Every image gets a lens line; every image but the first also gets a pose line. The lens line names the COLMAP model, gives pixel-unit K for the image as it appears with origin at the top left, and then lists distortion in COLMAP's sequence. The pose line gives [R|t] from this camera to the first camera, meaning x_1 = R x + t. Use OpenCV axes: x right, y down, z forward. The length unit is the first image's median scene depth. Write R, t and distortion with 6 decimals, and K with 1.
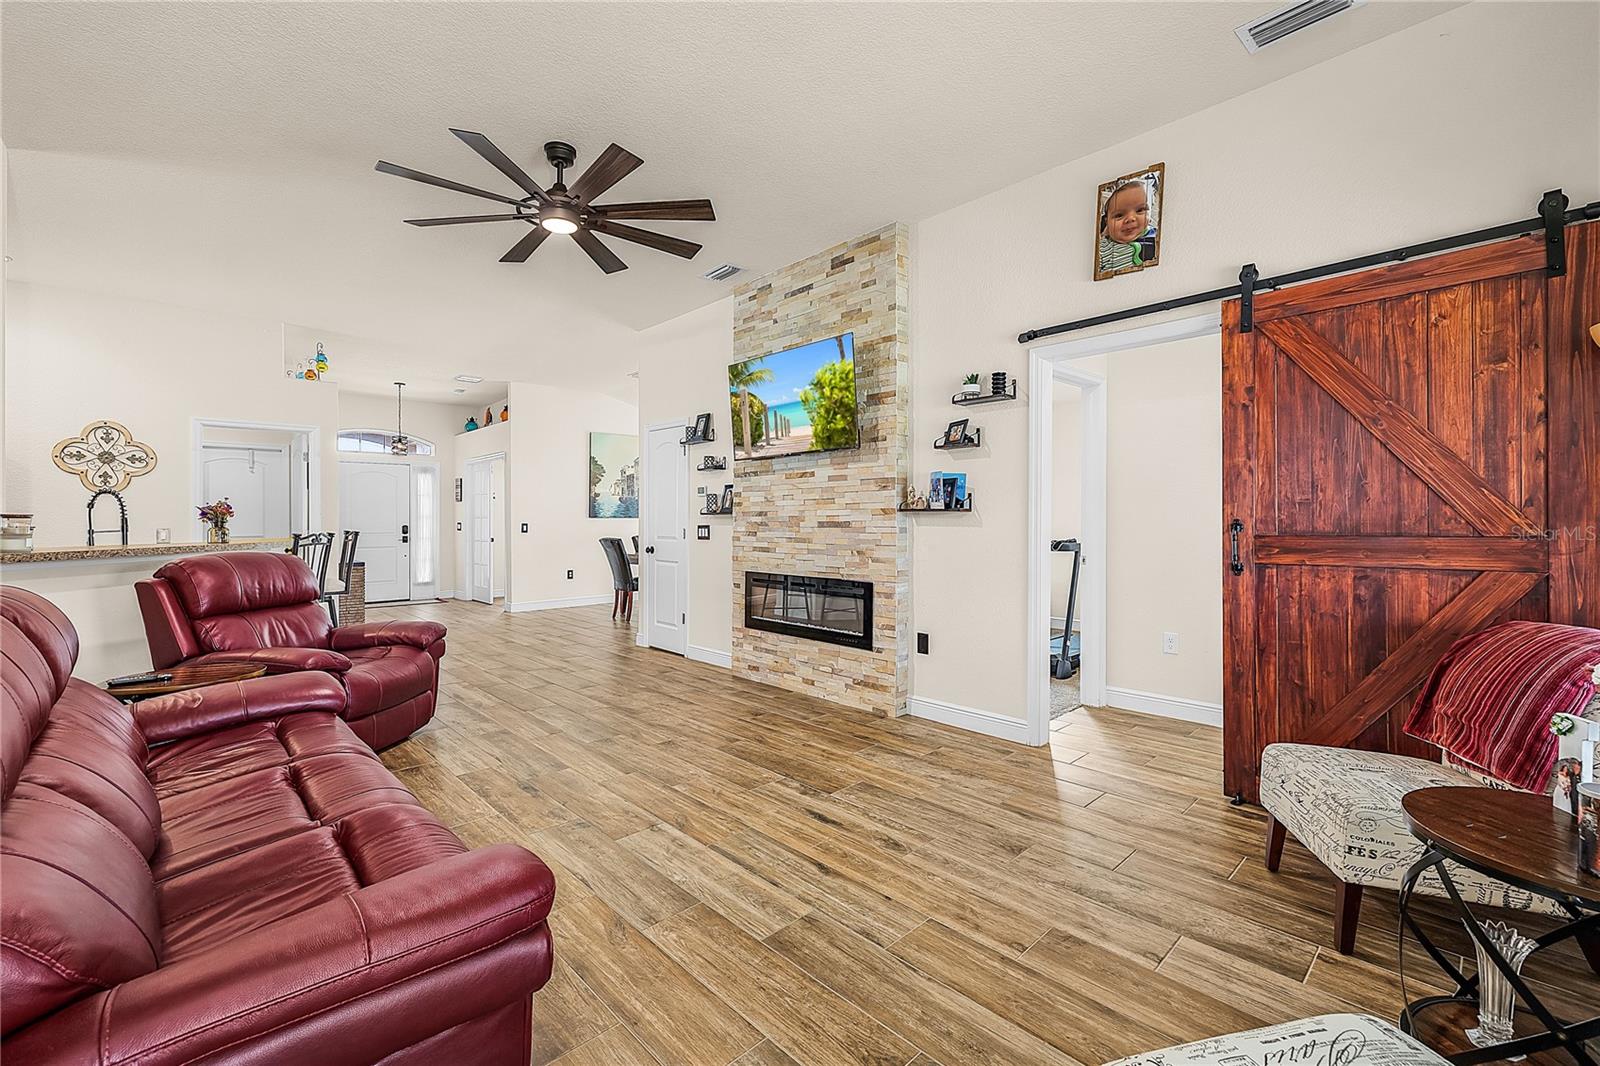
lens RADIAL K [[678.6, 0, 796.3], [0, 678.6, 510.3], [0, 0, 1]] dist [-0.000908, -0.000445]
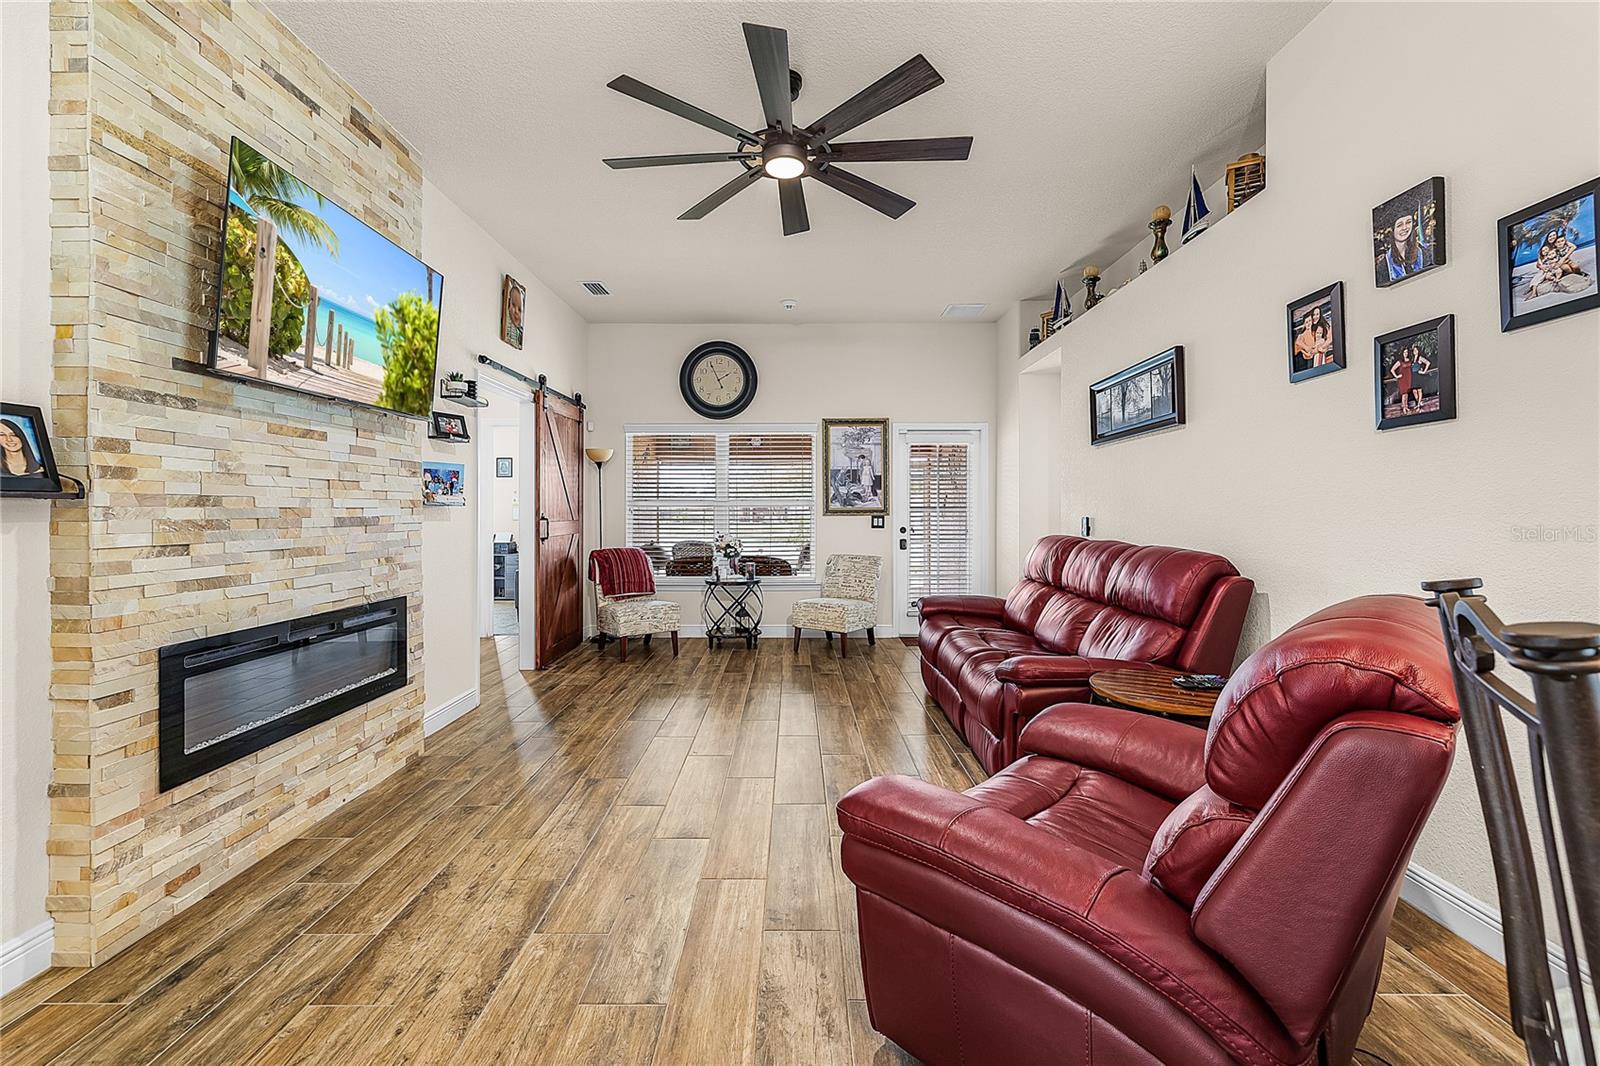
lens RADIAL K [[678.6, 0, 796.3], [0, 678.6, 510.3], [0, 0, 1]] dist [-0.000908, -0.000445]
pose [[-0.726624, 0.005855, 0.687010, -0.687045], [-0.003751, 0.999915, -0.012488, 0.016180], [-0.687025, -0.011651, -0.726541, 1.171297]]
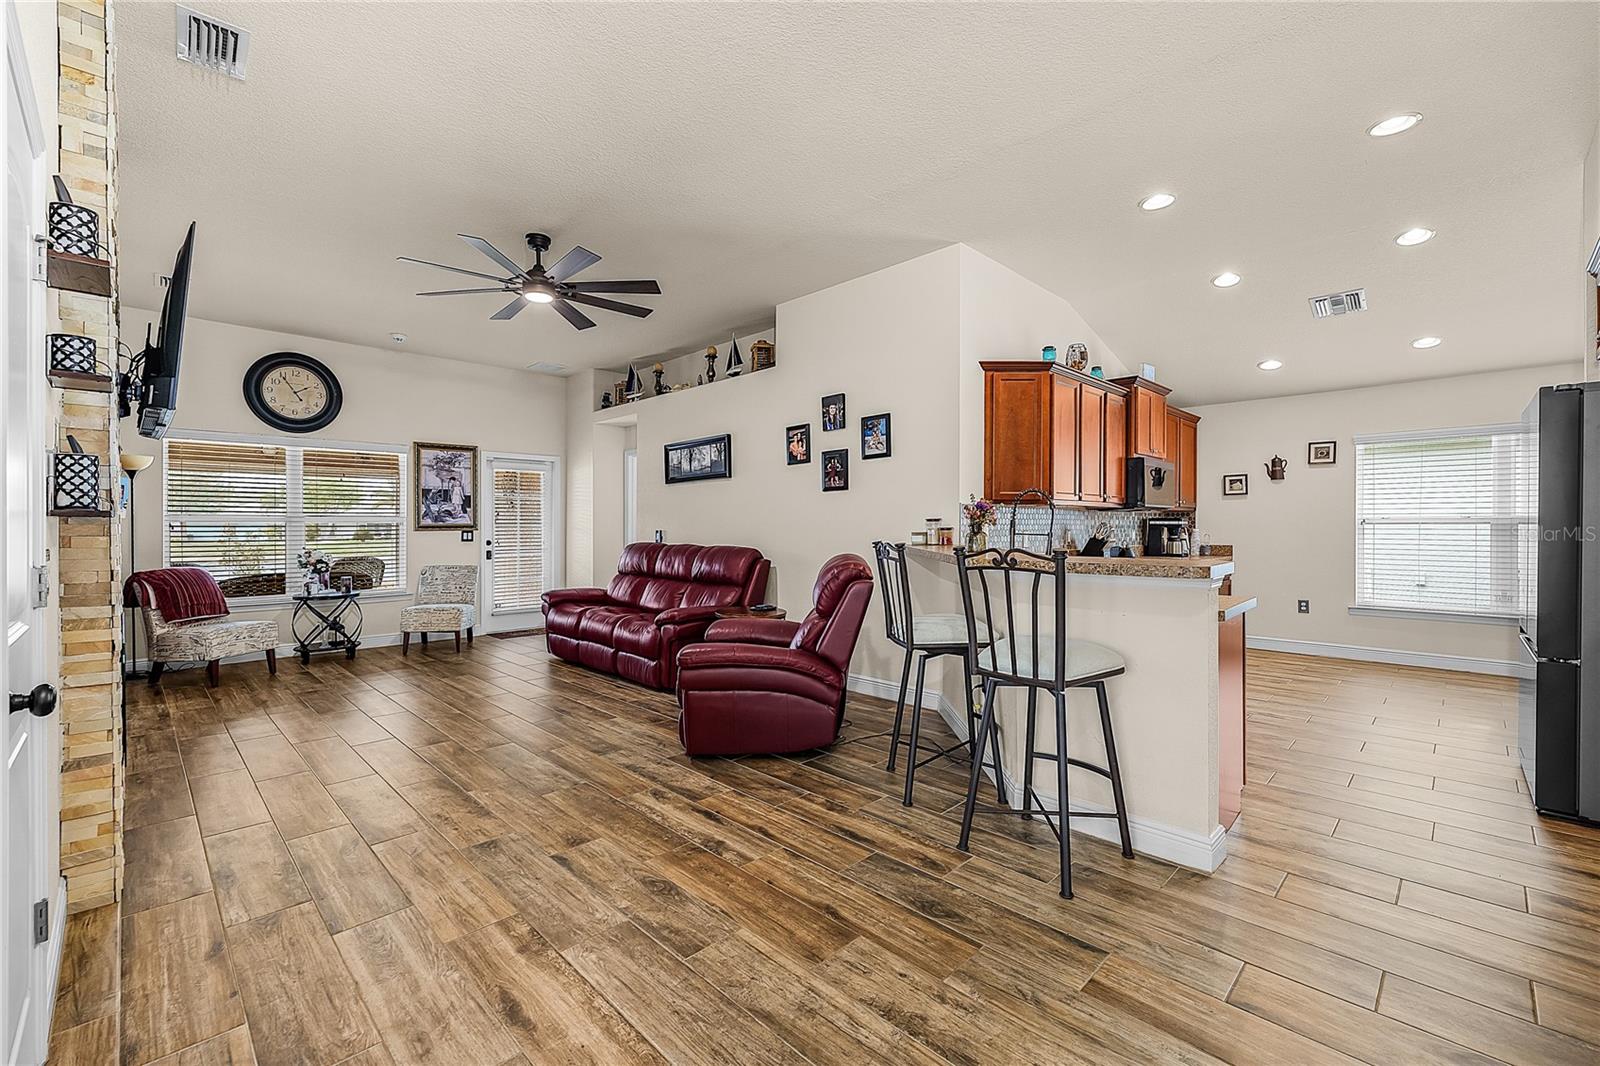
lens RADIAL K [[676.1, 0, 800.0], [0, 676.1, 533.0], [0, 0, 1]] dist [0.000339, -0.000082]
pose [[-0.999582, 0.007052, -0.028036, -0.586269], [0.007067, 0.999975, -0.000434, 0.021108], [0.028033, -0.000632, -0.999607, 1.665729]]
